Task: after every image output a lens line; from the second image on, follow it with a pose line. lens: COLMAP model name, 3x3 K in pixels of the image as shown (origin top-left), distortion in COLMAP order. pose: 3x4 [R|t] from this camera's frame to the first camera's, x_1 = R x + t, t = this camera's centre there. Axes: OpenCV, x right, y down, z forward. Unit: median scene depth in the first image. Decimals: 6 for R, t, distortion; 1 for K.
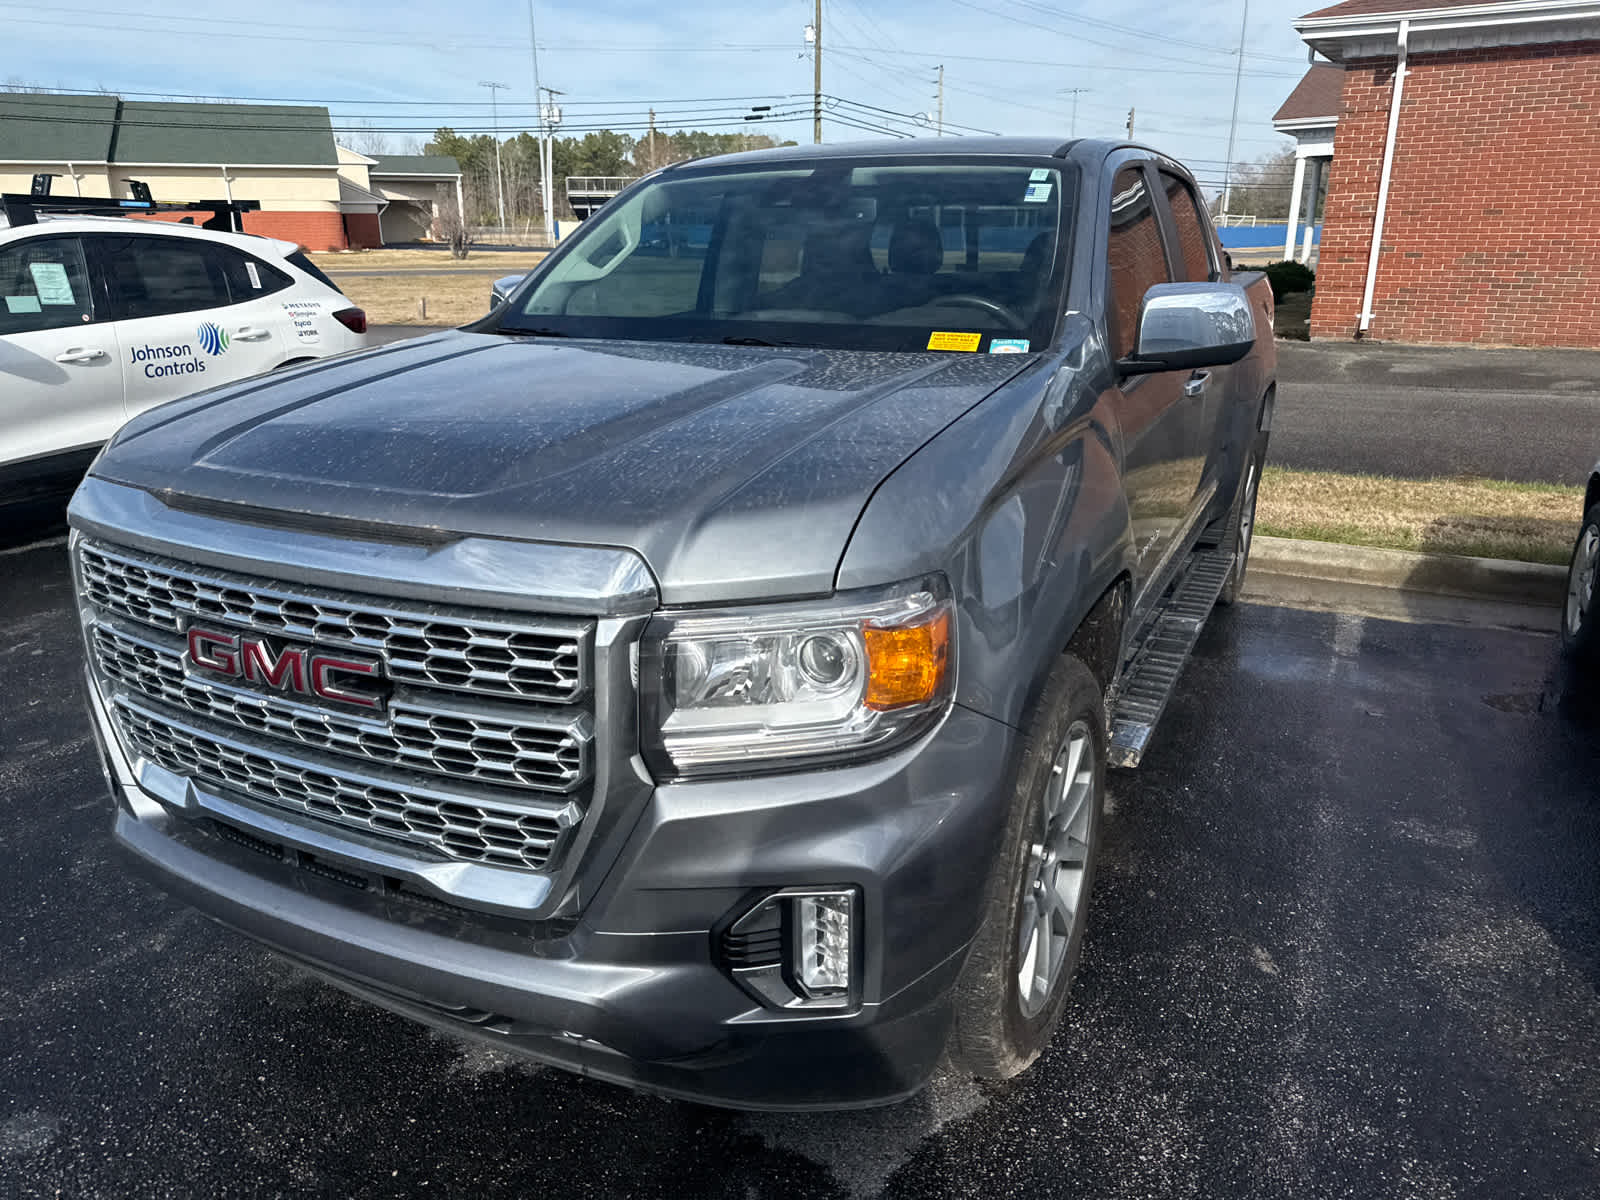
lens RADIAL K [[1137.6, 0, 789.6], [0, 1137.6, 603.5], [0, 0, 1]] dist [0.010966, -0.010294]
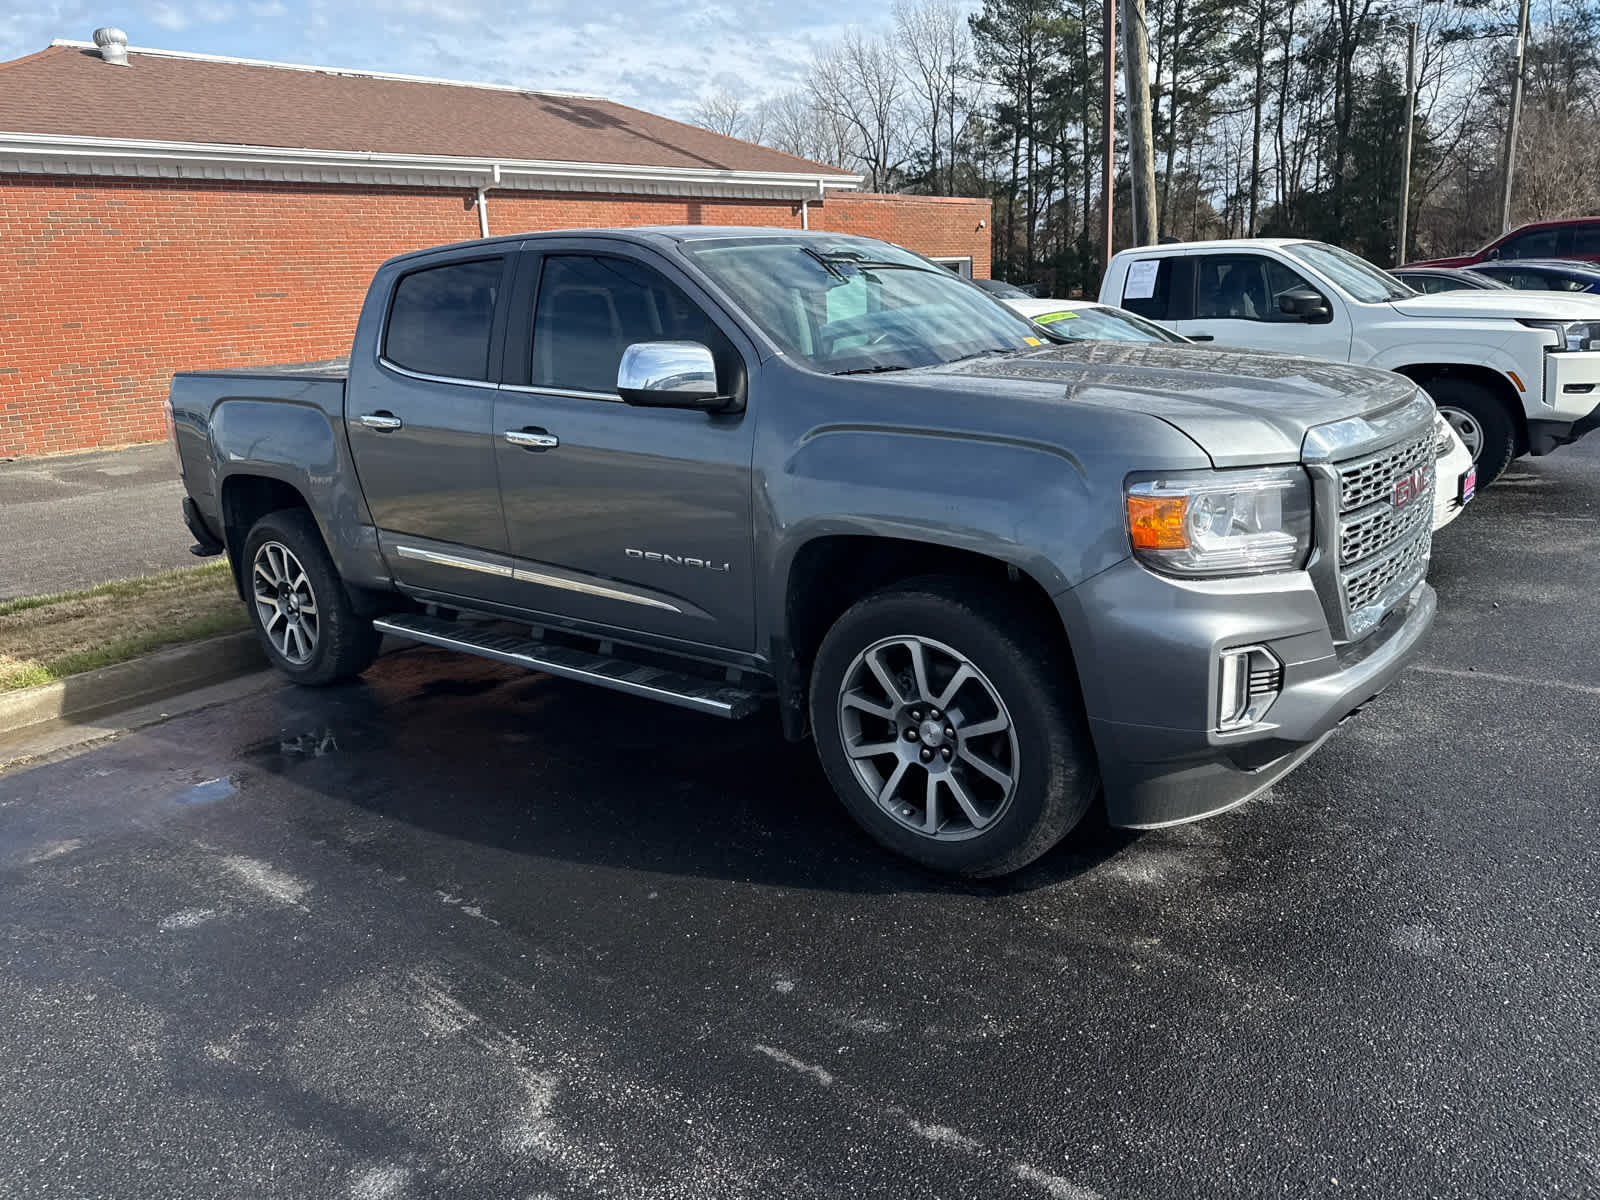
lens RADIAL K [[1135.6, 0, 781.3], [0, 1135.6, 583.3], [0, 0, 1]] dist [0.021160, -0.019317]
pose [[0.222782, -0.241141, 0.944574, -0.836061], [0.355335, 0.922353, 0.151662, -0.148461], [-0.907802, 0.301853, 0.291169, 0.496521]]
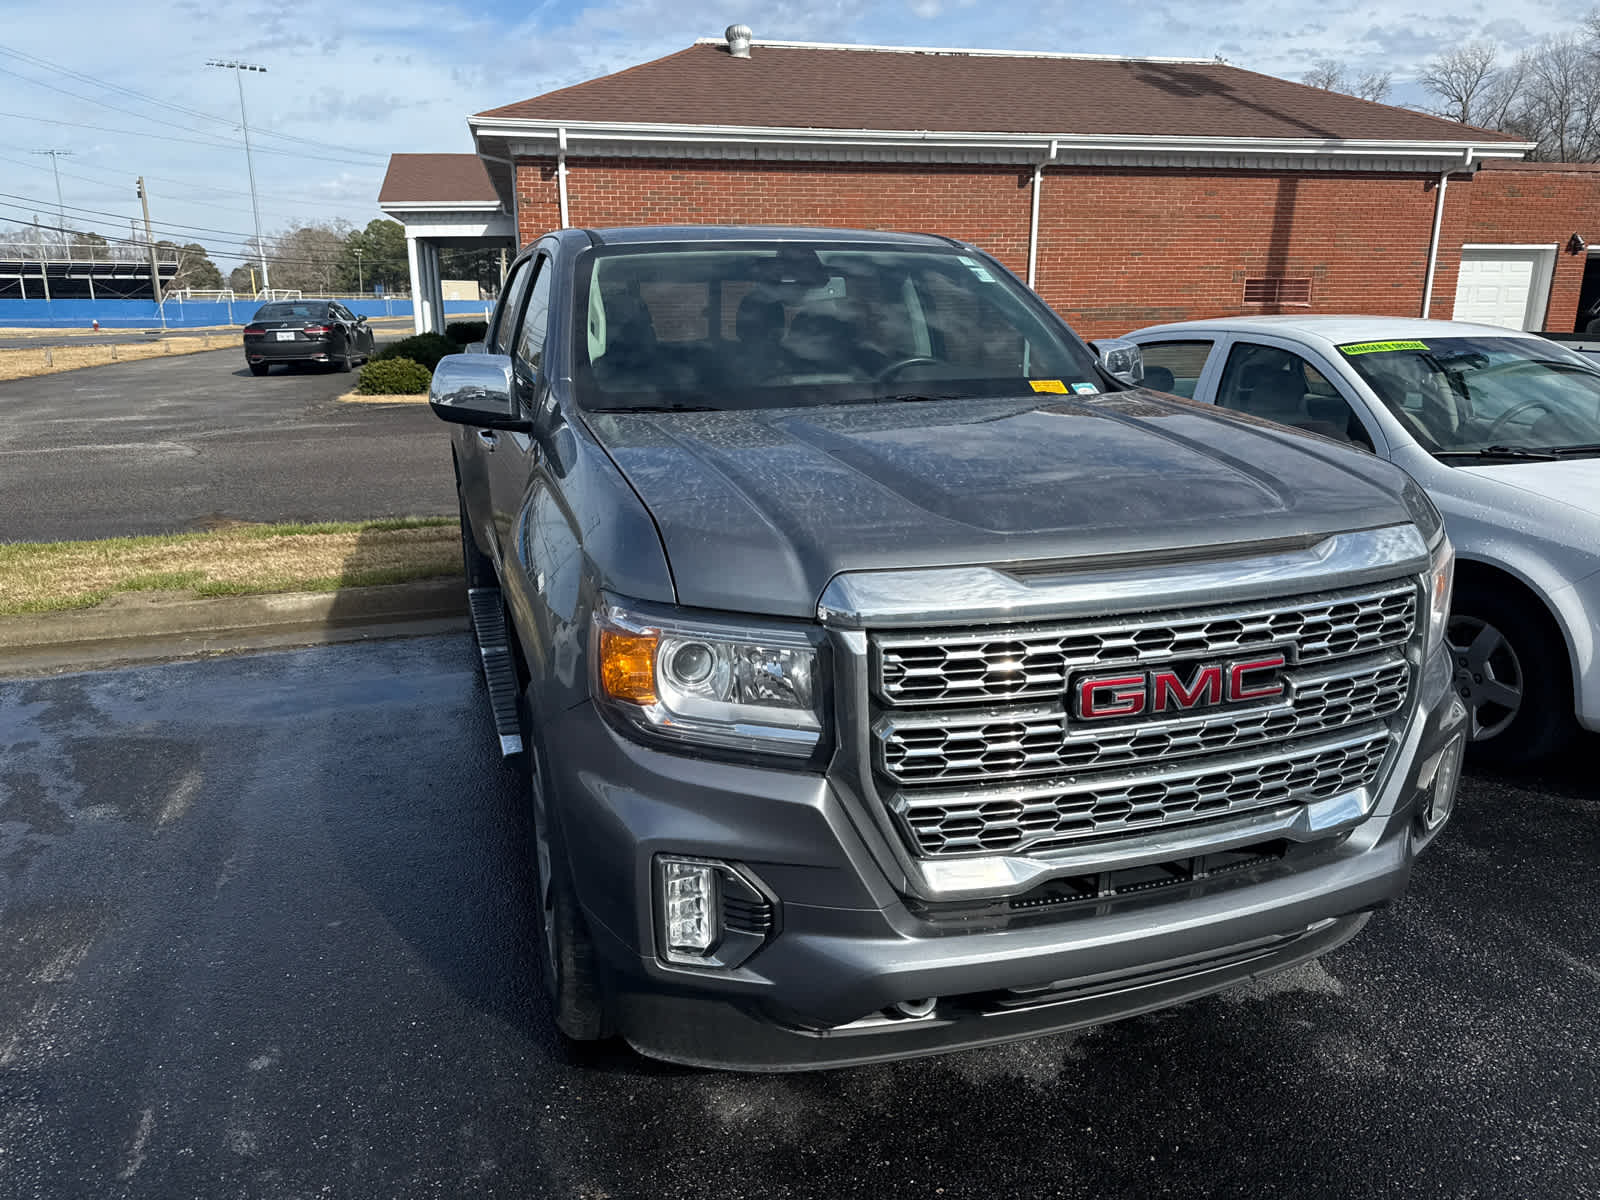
lens RADIAL K [[1123.4, 0, 787.1], [0, 1123.4, 600.6], [0, 0, 1]] dist [0.047641, -0.057509]
pose [[0.707822, -0.182939, 0.682291, -0.507669], [0.224007, 0.974162, 0.028807, -0.050897], [-0.669932, 0.132448, 0.730513, 0.158557]]
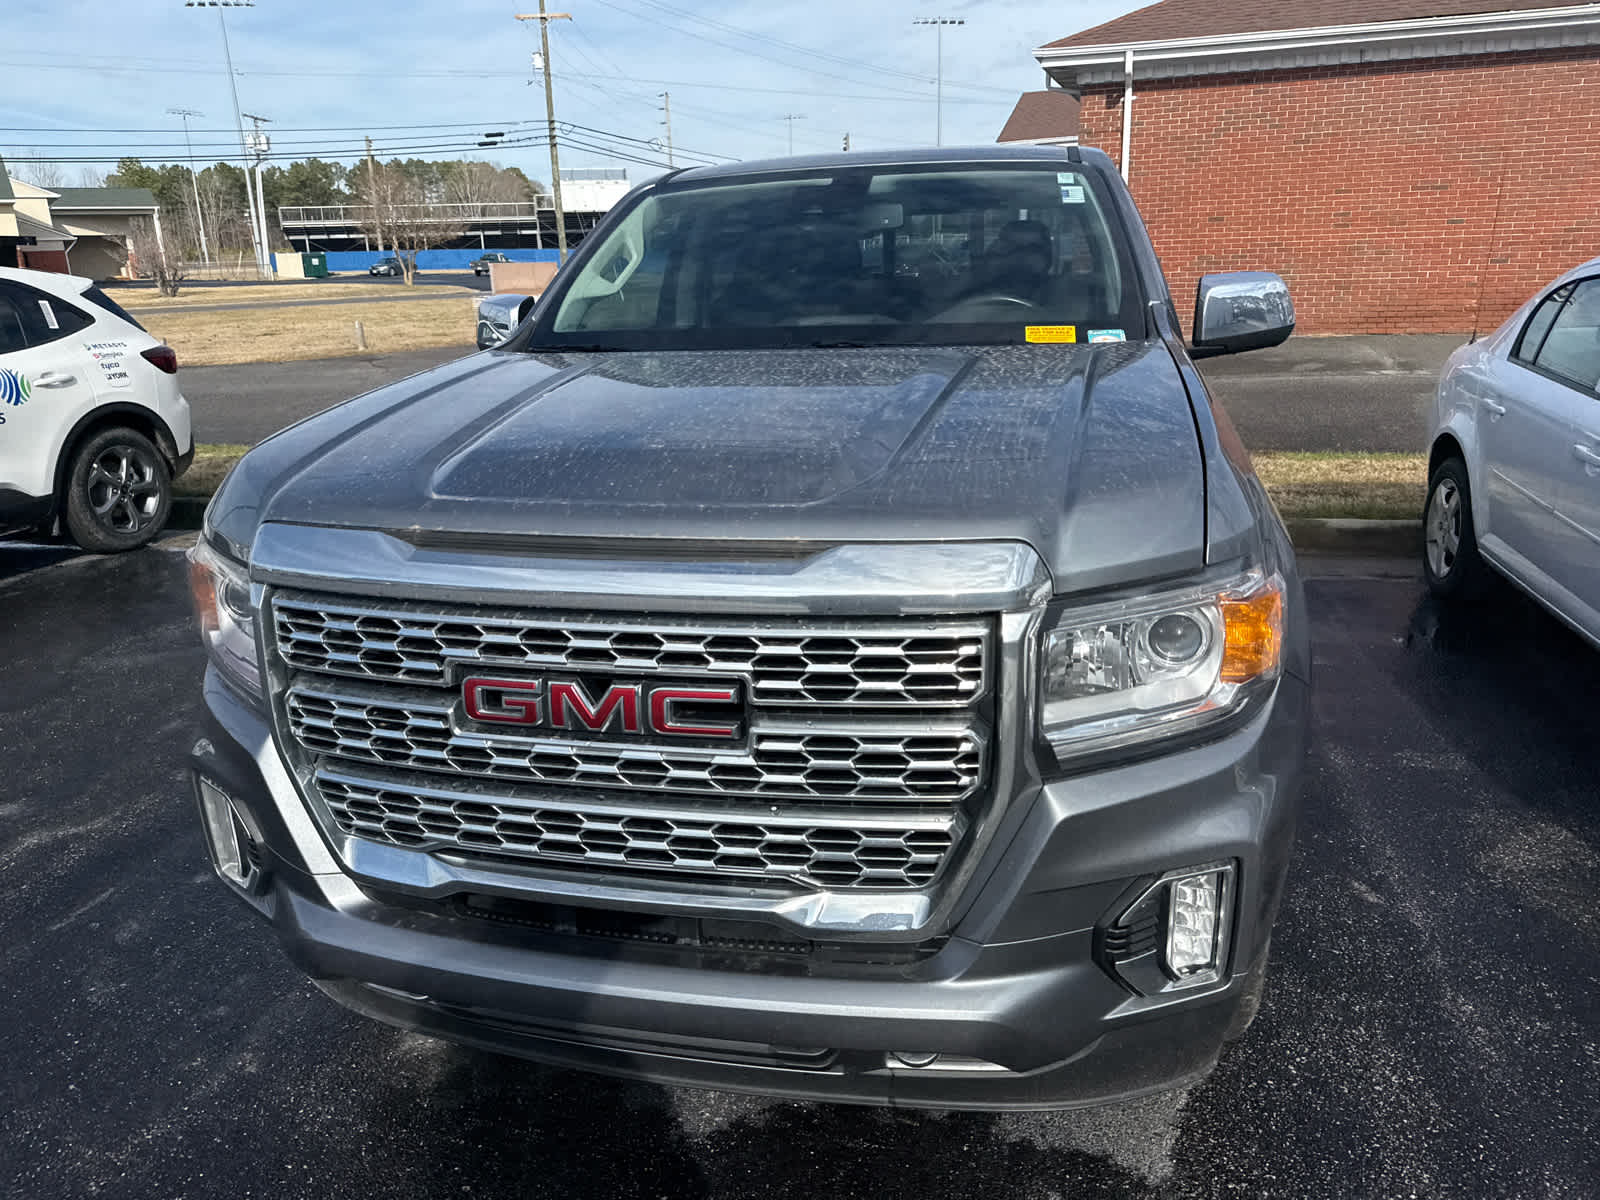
lens RADIAL K [[1135.9, 0, 798.6], [0, 1135.9, 577.6], [0, 0, 1]] dist [0.012809, -0.007676]
pose [[0.972256, -0.089571, 0.216093, -0.167454], [0.097903, 0.994798, -0.028144, -0.002281], [-0.212448, 0.048519, 0.975967, 0.027550]]
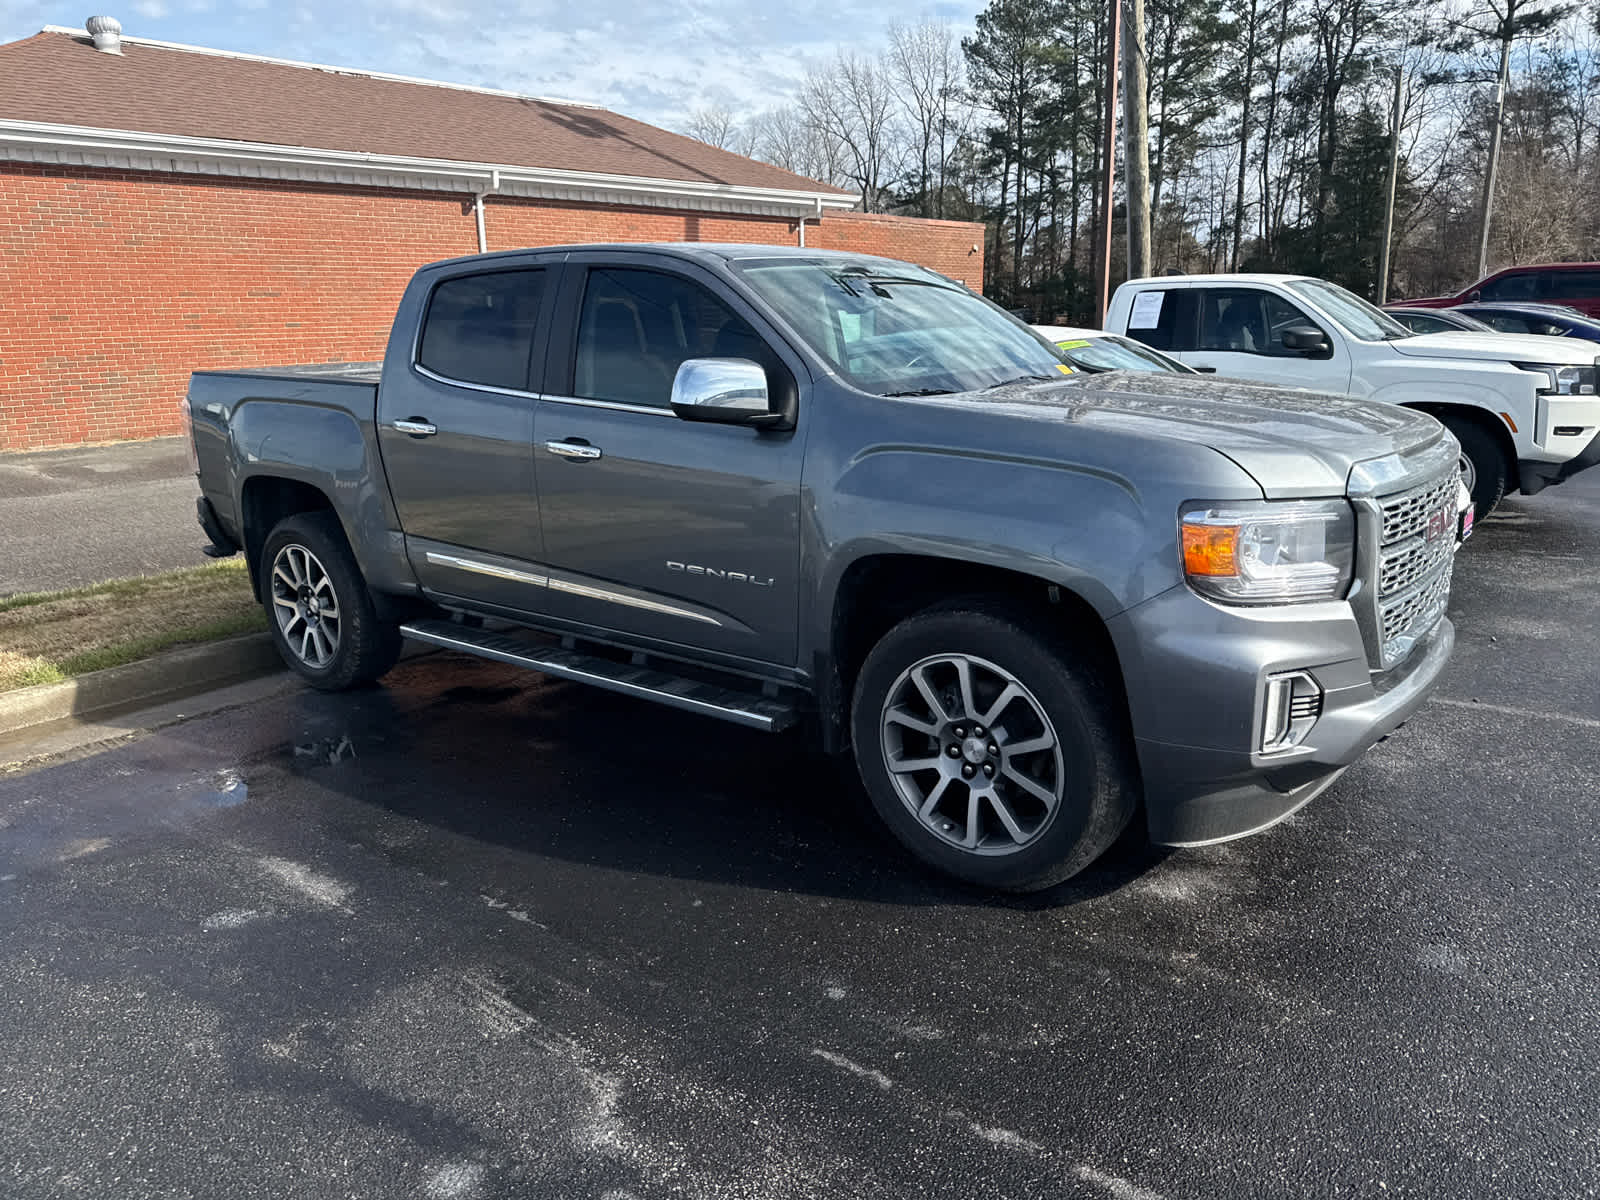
lens RADIAL K [[1132.2, 0, 796.3], [0, 1132.2, 607.7], [0, 0, 1]] dist [0.025681, -0.025333]
pose [[0.197696, -0.242322, 0.949840, -0.854174], [0.325837, 0.930113, 0.169470, -0.163849], [-0.924525, 0.275990, 0.262837, 0.531402]]
